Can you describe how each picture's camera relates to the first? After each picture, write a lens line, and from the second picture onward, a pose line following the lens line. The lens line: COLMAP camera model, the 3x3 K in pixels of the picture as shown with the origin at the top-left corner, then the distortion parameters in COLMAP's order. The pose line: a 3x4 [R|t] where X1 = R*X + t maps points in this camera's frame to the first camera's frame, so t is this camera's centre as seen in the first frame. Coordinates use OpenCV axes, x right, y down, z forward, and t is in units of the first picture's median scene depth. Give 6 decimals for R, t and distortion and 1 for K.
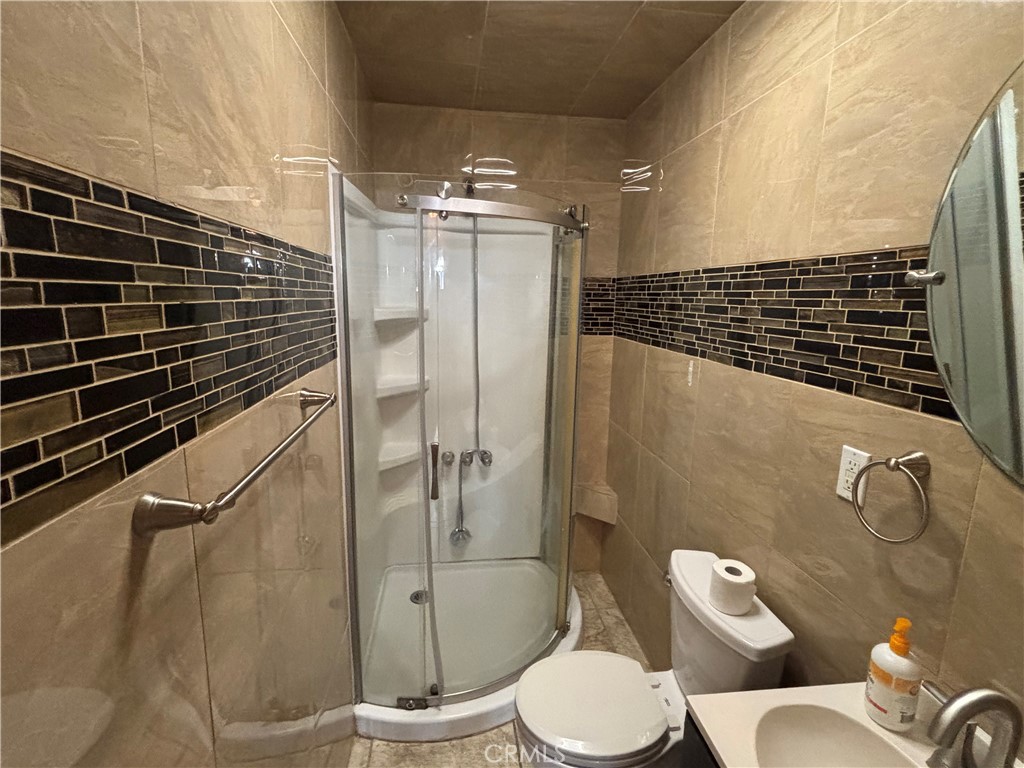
lens RADIAL K [[472.9, 0, 508.9], [0, 472.9, 383.4], [0, 0, 1]] dist [0.002272, 0.001180]
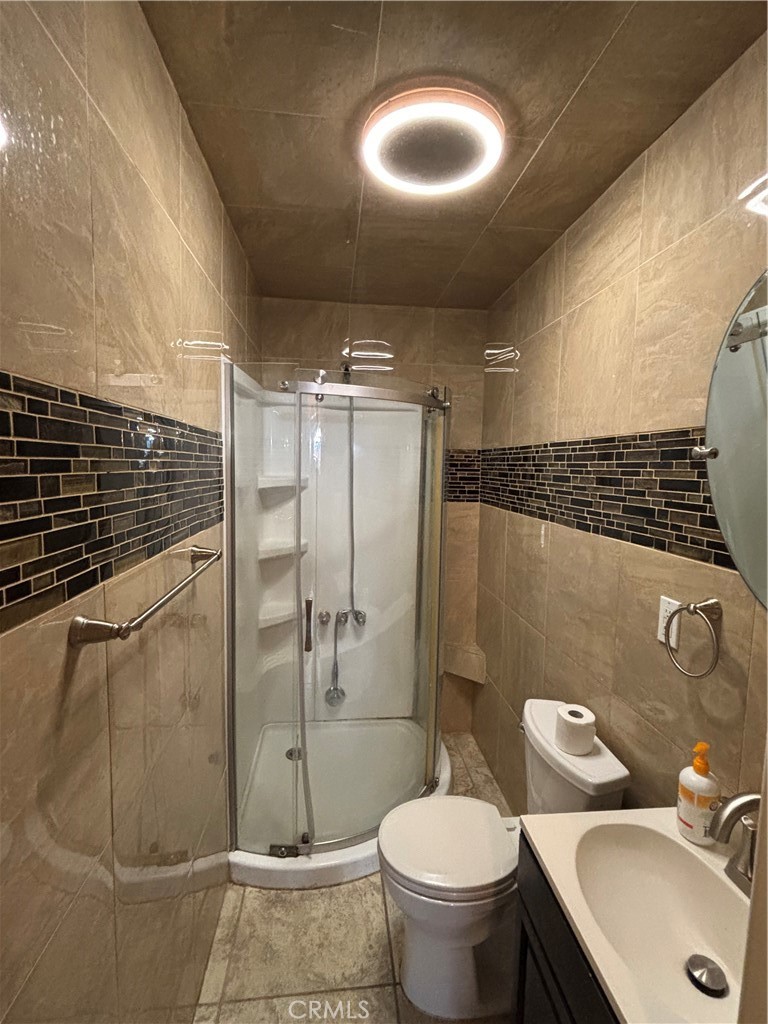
lens RADIAL K [[472.9, 0, 384.2], [0, 472.9, 512.1], [0, 0, 1]] dist [0.002272, 0.001180]
pose [[0.999829, 0.001481, -0.018412, 0.049254], [-0.003042, 0.996375, -0.085015, 0.023903], [0.018220, 0.085056, 0.996210, -0.141963]]
